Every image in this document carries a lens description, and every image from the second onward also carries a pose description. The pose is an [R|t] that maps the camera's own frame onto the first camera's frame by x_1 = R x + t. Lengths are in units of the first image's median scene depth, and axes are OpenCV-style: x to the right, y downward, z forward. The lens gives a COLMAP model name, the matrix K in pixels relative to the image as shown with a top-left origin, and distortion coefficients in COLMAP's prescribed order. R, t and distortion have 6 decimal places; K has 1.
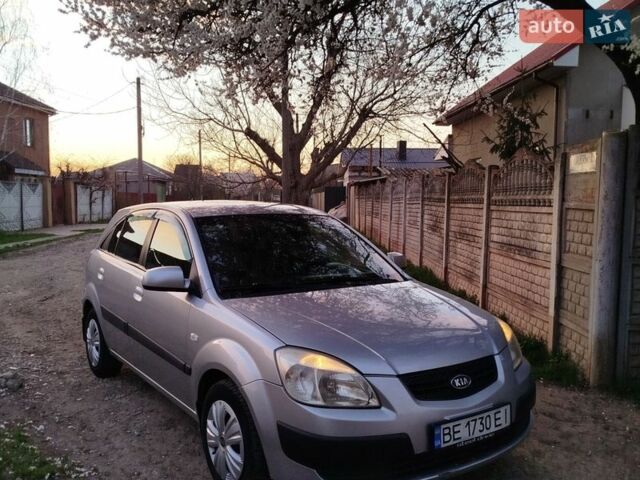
lens RADIAL K [[588.3, 0, 314.2], [0, 588.3, 245.7], [0, 0, 1]] dist [0.097914, -0.173026]
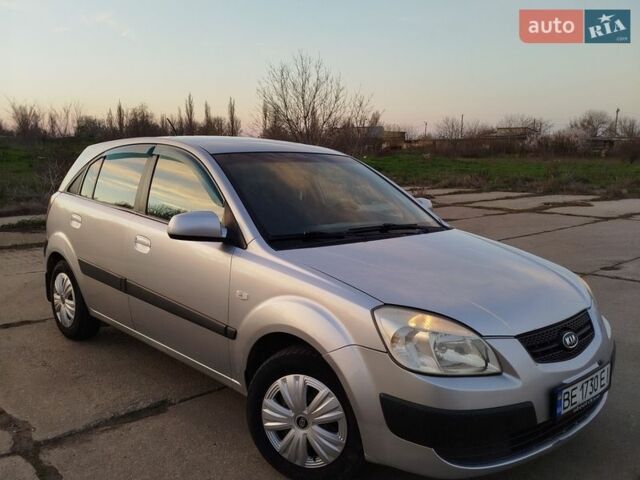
lens RADIAL K [[600.1, 0, 320.0], [0, 600.1, 240.0], [0, 0, 1]] dist [0.025866, -0.020864]
pose [[0.987202, -0.003187, 0.159445, -0.269279], [-0.008365, 0.997389, 0.071731, 0.017381], [-0.159257, -0.072147, 0.984597, 0.180789]]
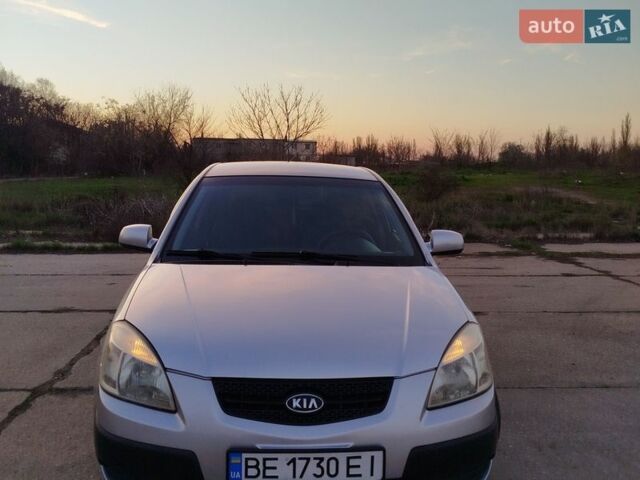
lens RADIAL K [[588.3, 0, 314.2], [0, 588.3, 245.7], [0, 0, 1]] dist [0.097914, -0.173026]
pose [[0.860654, 0.084527, -0.502125, 0.614252], [-0.059164, 0.996047, 0.066264, -0.015612], [0.505741, -0.027323, 0.862253, 0.379949]]
